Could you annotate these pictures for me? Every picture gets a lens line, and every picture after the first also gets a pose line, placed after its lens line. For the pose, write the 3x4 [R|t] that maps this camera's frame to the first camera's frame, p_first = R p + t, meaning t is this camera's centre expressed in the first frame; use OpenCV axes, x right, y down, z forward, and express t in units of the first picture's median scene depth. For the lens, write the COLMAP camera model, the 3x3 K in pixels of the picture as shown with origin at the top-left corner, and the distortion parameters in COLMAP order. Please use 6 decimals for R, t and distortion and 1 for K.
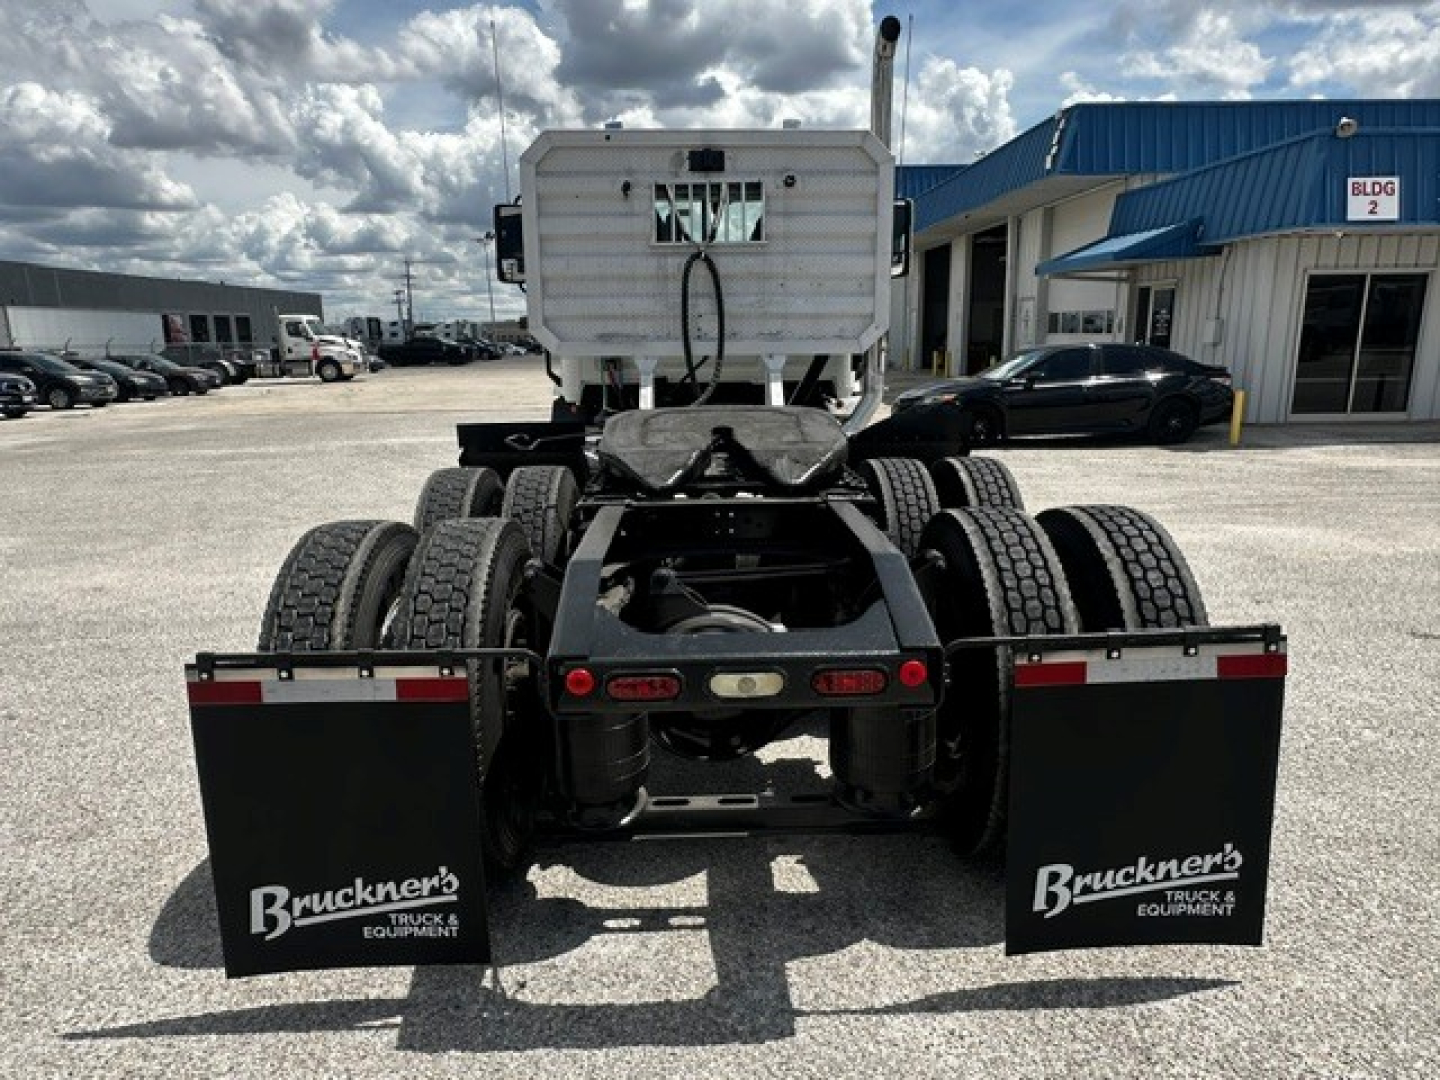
lens RADIAL K [[1030.6, 0, 720.0], [0, 1030.6, 540.0], [0, 0, 1]] dist [-0.006174, -0.002215]
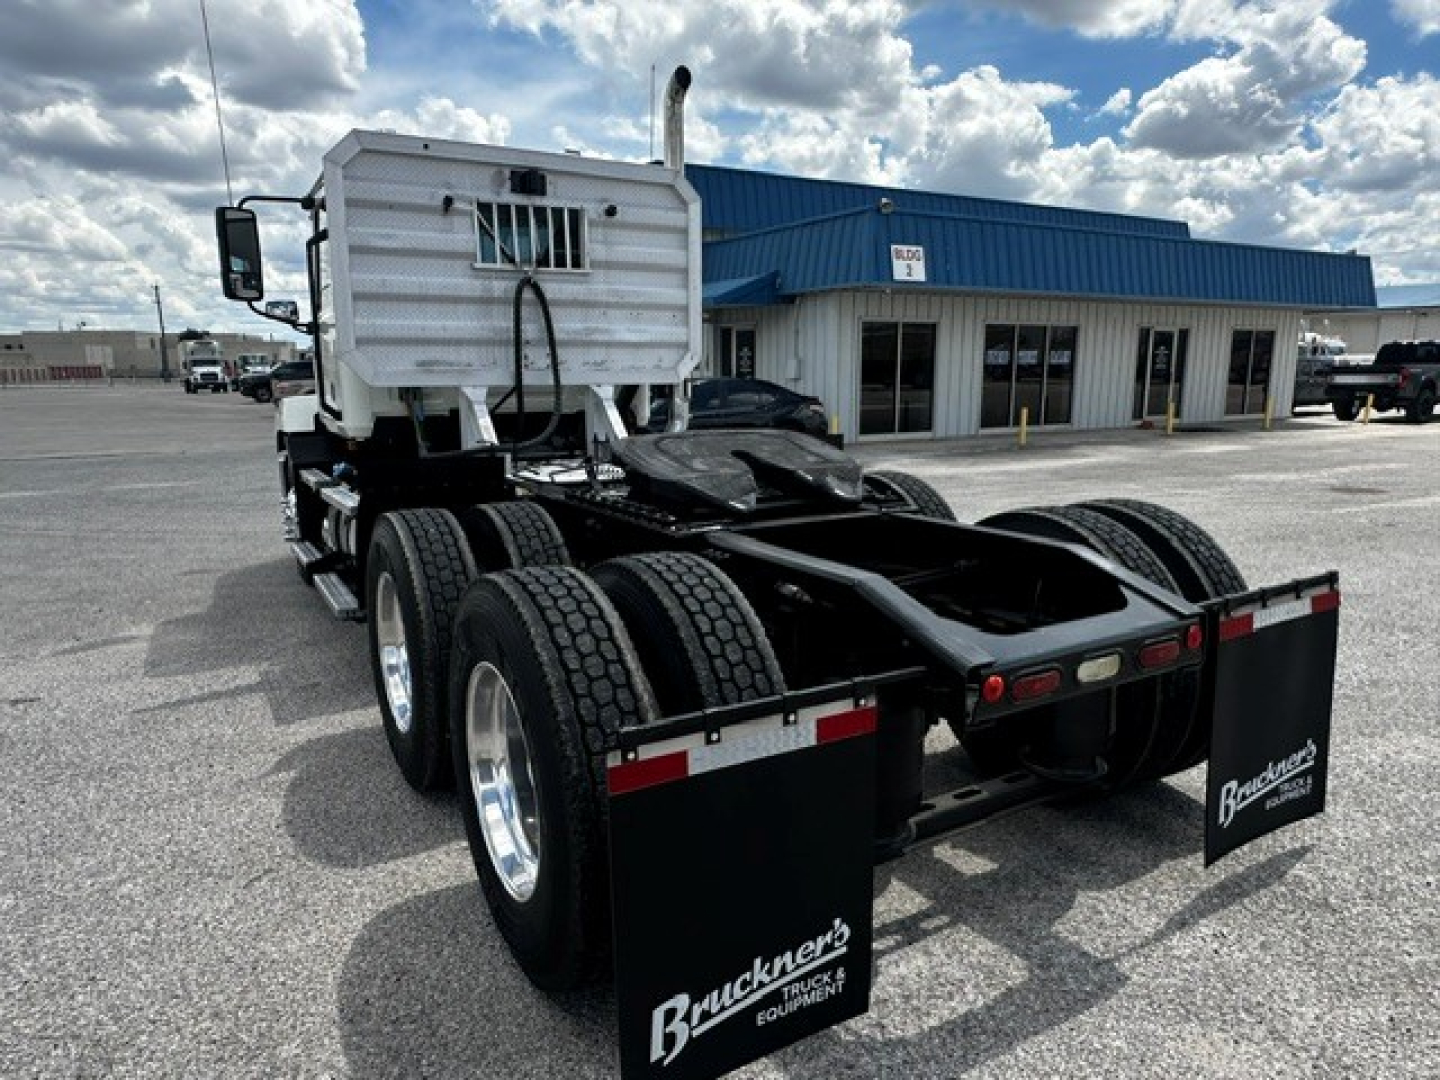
lens RADIAL K [[1026.1, 0, 718.8], [0, 1026.1, 532.4], [0, 0, 1]] dist [-0.007869, -0.002675]
pose [[0.850630, -0.074704, 0.520430, -0.383332], [0.096875, 0.995176, -0.015490, -0.011781], [-0.516762, 0.063593, 0.853764, 0.114480]]
